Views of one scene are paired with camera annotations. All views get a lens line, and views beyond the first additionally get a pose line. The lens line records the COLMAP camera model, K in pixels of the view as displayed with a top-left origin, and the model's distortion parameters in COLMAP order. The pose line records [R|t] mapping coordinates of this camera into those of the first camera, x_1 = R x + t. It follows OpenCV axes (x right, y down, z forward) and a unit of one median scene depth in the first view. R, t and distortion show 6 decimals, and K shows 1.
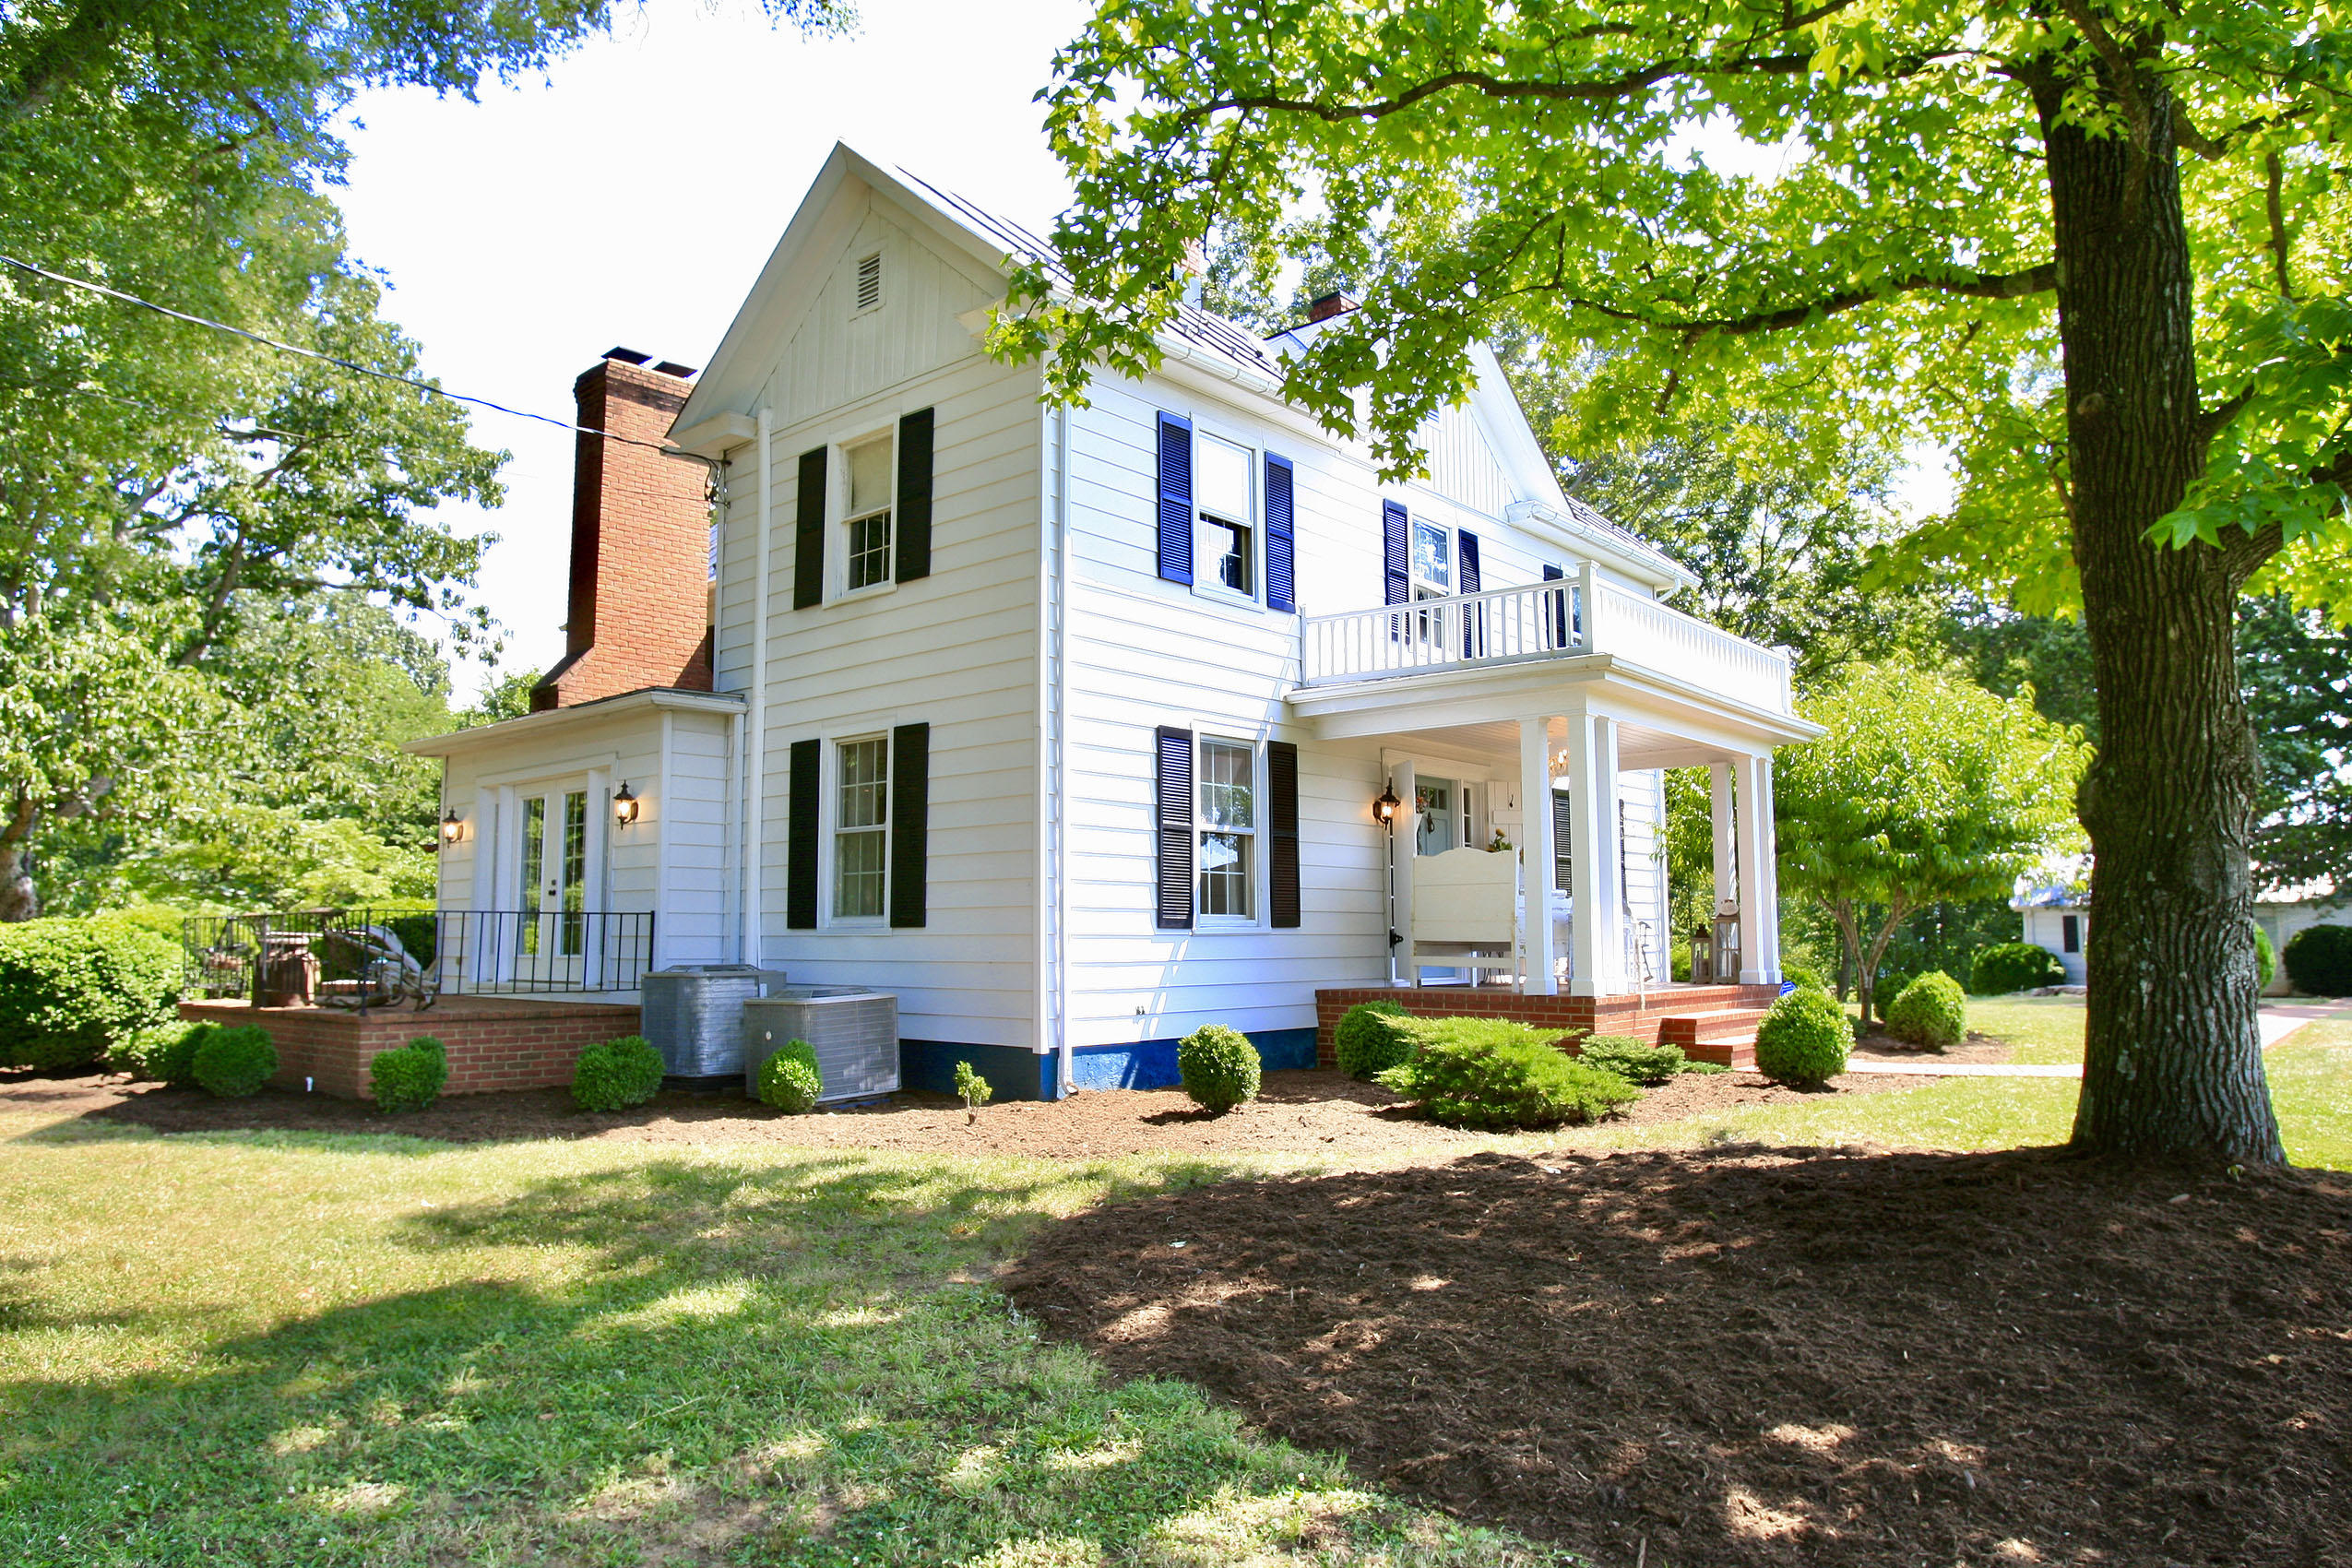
lens RADIAL K [[1566.2, 0, 1187.2], [0, 1566.2, 774.2], [0, 0, 1]] dist [-0.074772, 0.038517]
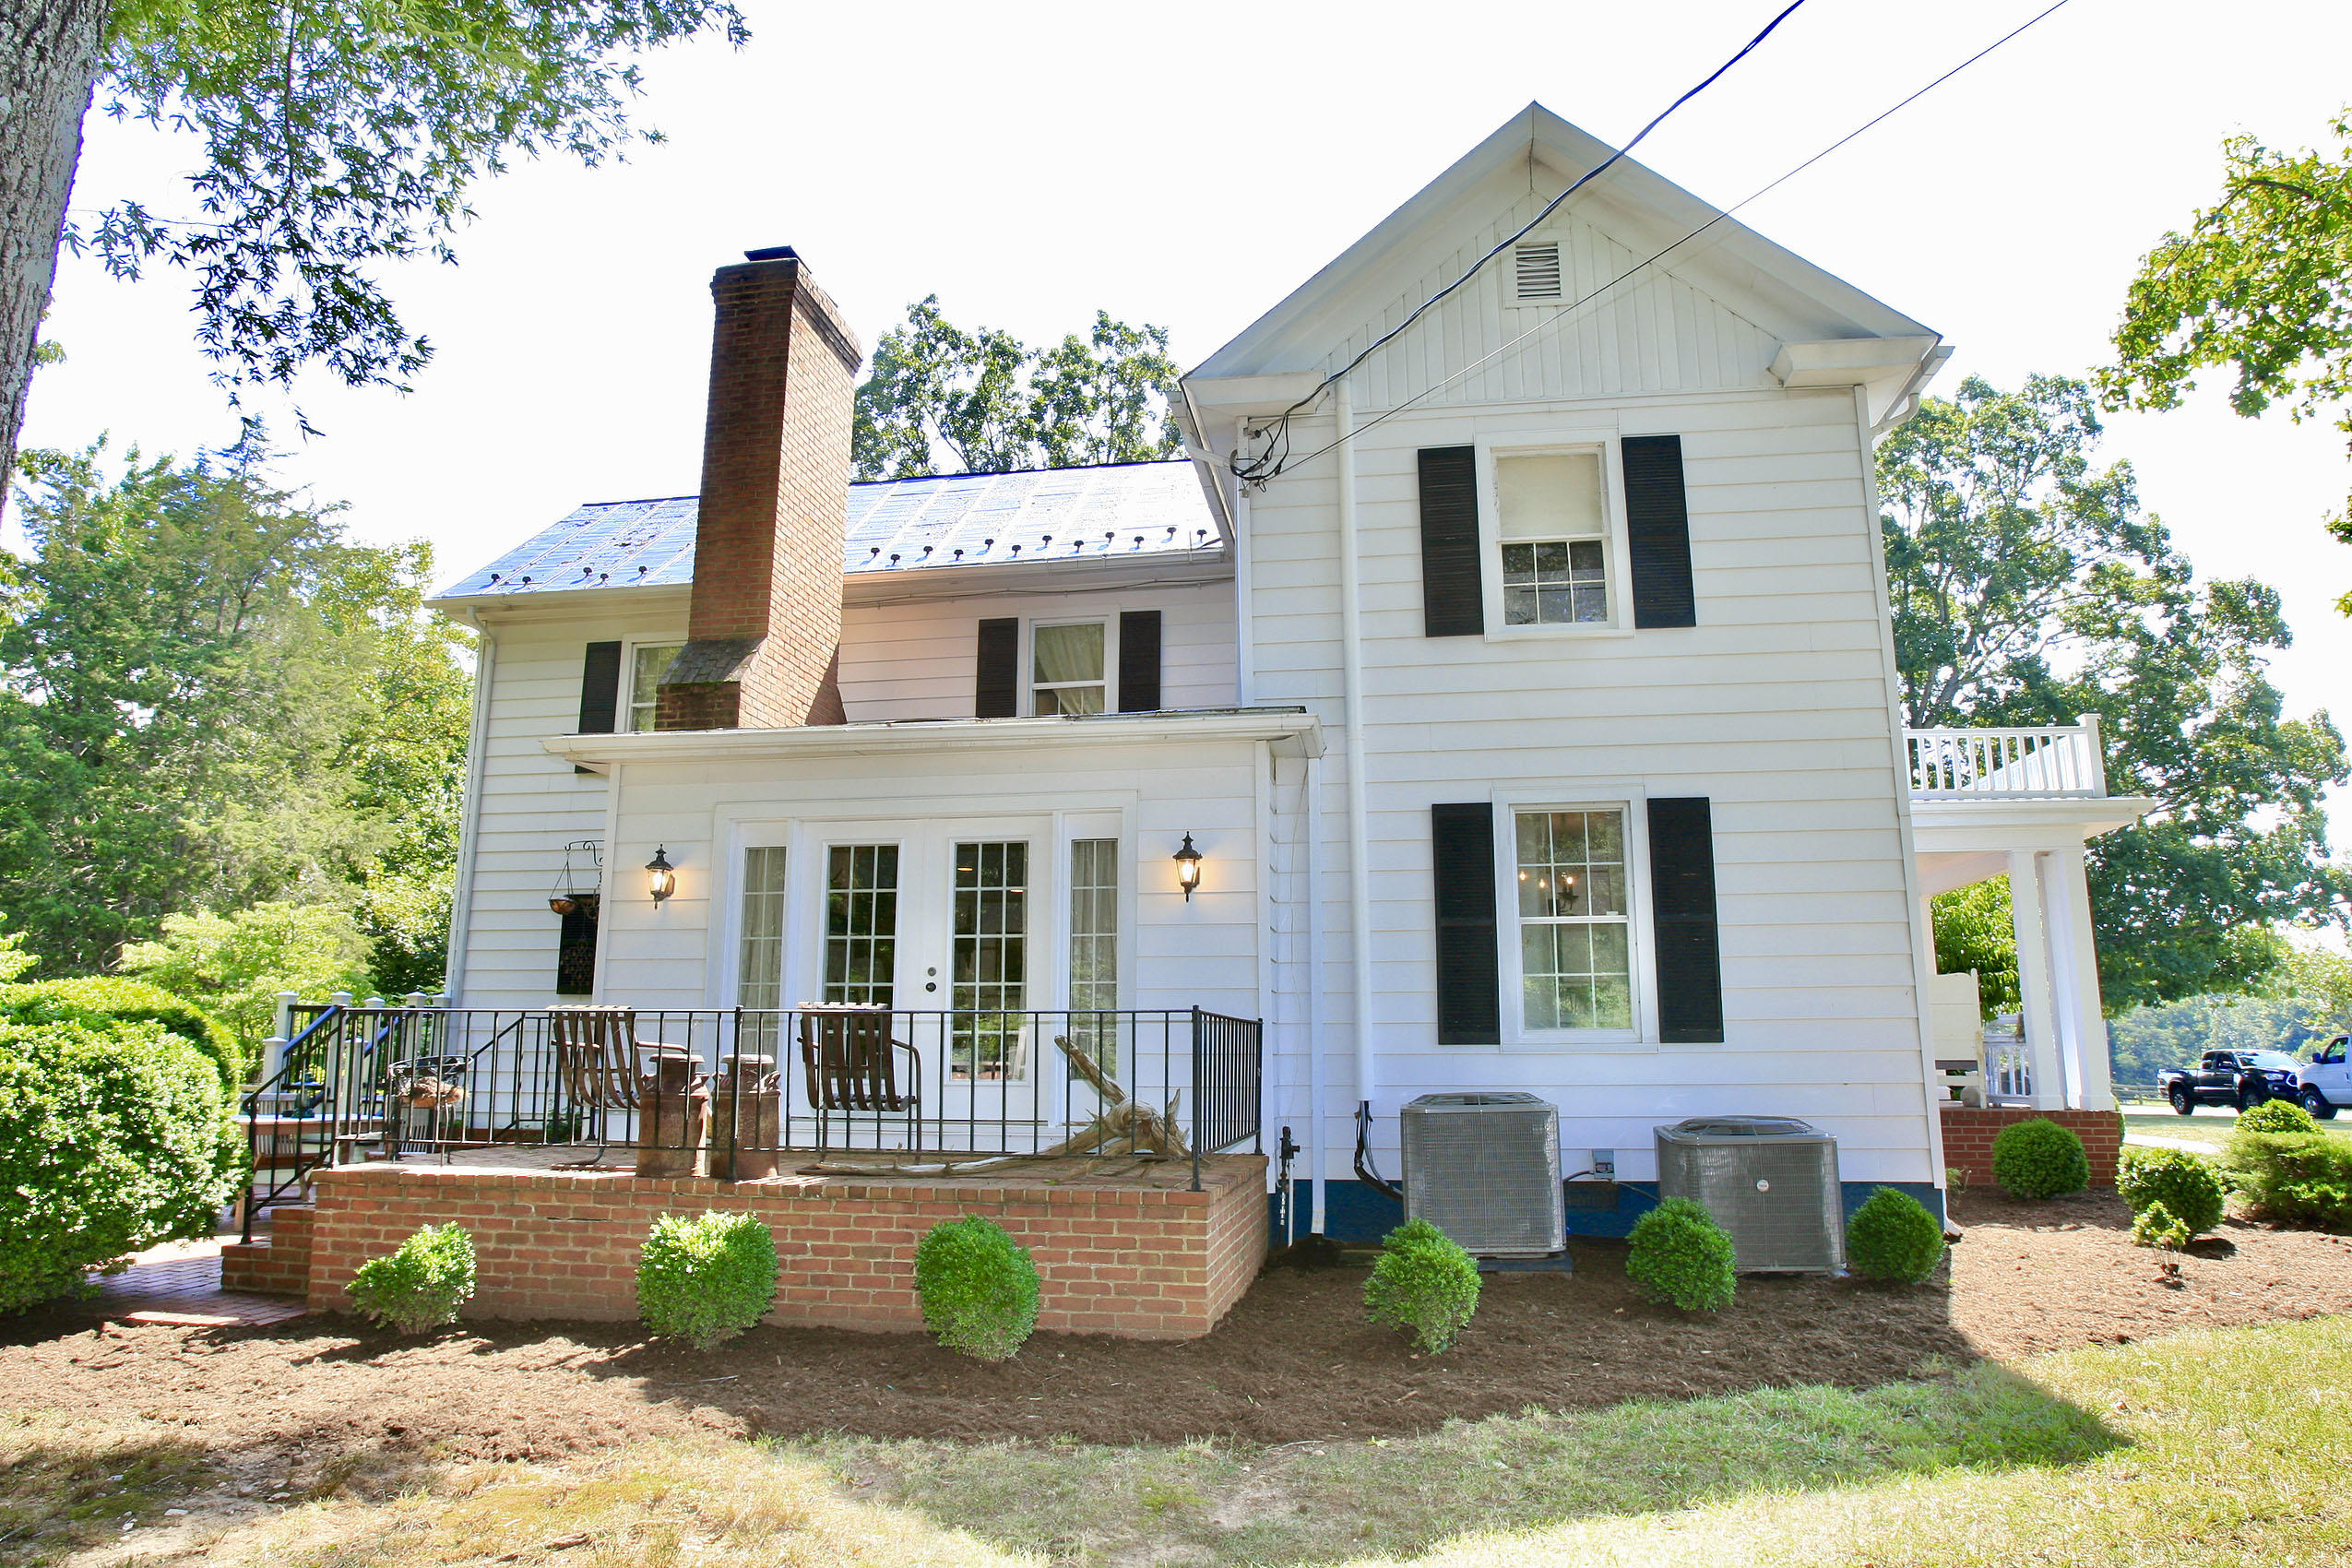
lens RADIAL K [[1415.6, 0, 1186.1], [0, 1415.6, 791.8], [0, 0, 1]] dist [-0.076669, 0.032788]
pose [[0.842229, 0.105506, 0.528696, -0.728318], [-0.065489, 0.993424, -0.093920, 0.048197], [-0.535128, 0.044478, 0.843600, 0.465228]]
